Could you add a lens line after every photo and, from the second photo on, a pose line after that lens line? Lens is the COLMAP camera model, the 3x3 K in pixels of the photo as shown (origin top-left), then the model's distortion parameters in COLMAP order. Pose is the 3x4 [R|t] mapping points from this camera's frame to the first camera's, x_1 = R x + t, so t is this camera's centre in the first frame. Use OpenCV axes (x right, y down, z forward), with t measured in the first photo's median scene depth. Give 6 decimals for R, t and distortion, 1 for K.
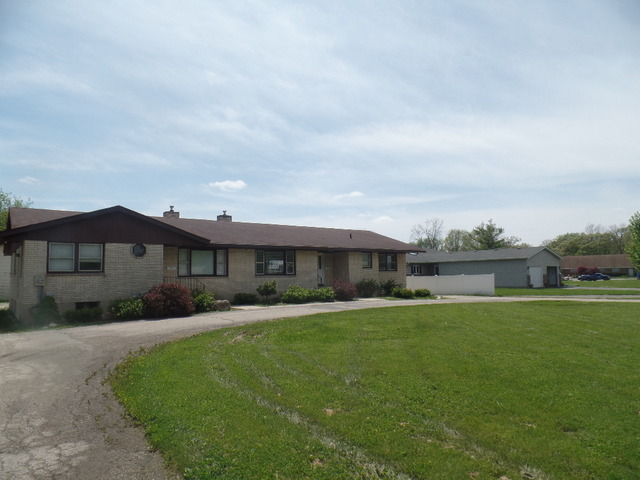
lens RADIAL K [[437.9, 0, 325.2], [0, 437.9, 236.3], [0, 0, 1]] dist [-0.008765, 0.004564]
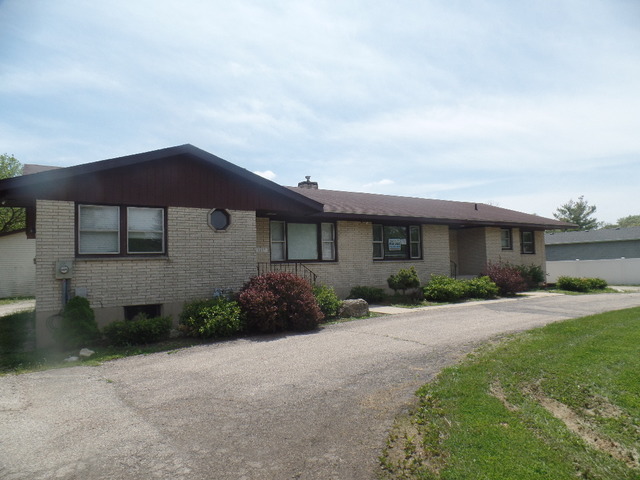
lens RADIAL K [[428.2, 0, 318.6], [0, 428.2, 254.2], [0, 0, 1]] dist [0.002536, -0.000678]
pose [[0.997180, -0.010960, -0.074244, -0.160781], [0.015769, 0.997793, 0.064498, 0.029186], [0.073374, -0.065487, 0.995152, 0.270747]]
